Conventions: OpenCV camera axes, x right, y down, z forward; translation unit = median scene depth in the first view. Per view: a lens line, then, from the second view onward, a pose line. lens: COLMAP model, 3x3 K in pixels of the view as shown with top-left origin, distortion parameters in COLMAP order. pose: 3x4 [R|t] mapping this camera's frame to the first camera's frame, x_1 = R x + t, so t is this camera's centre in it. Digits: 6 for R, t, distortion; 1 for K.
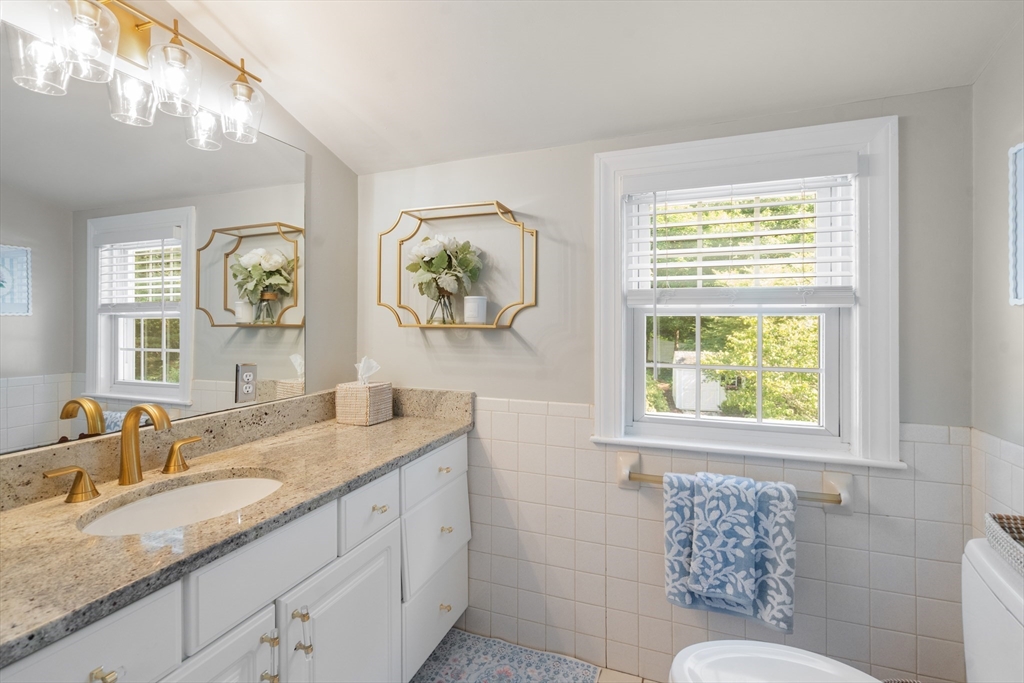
lens RADIAL K [[466.8, 0, 513.2], [0, 466.8, 321.7], [0, 0, 1]] dist [-0.006132, 0.002102]
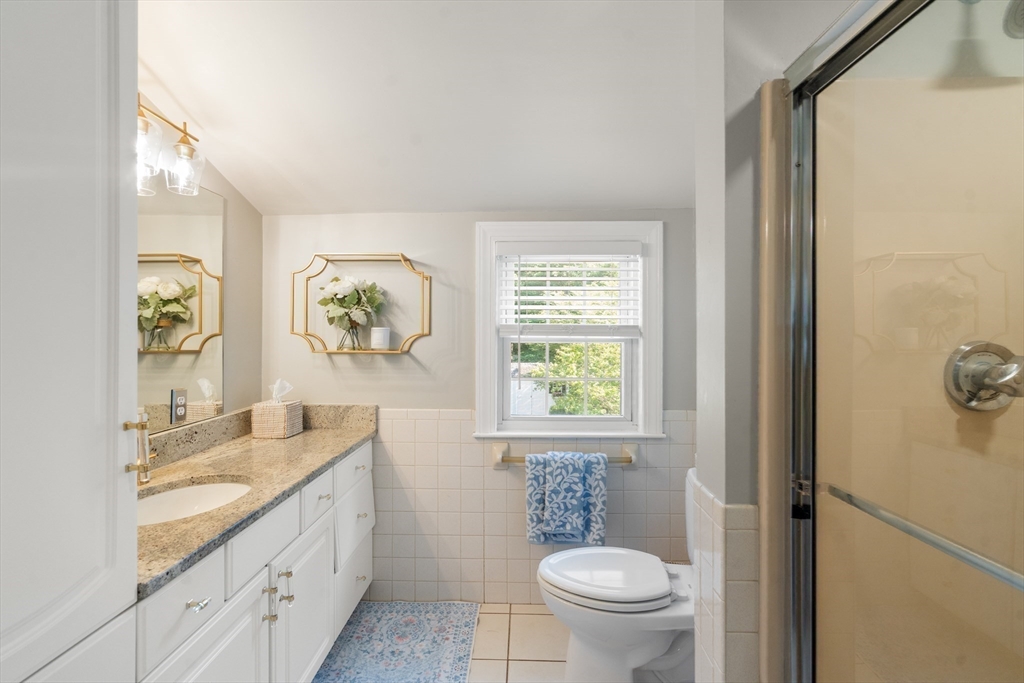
lens RADIAL K [[466.8, 0, 510.6], [0, 466.8, 337.9], [0, 0, 1]] dist [-0.006132, 0.002102]
pose [[0.942990, -0.001432, 0.332818, -0.183843], [-0.001347, 0.999966, 0.008119, -0.040683], [-0.332818, -0.008104, 0.942956, -0.307473]]
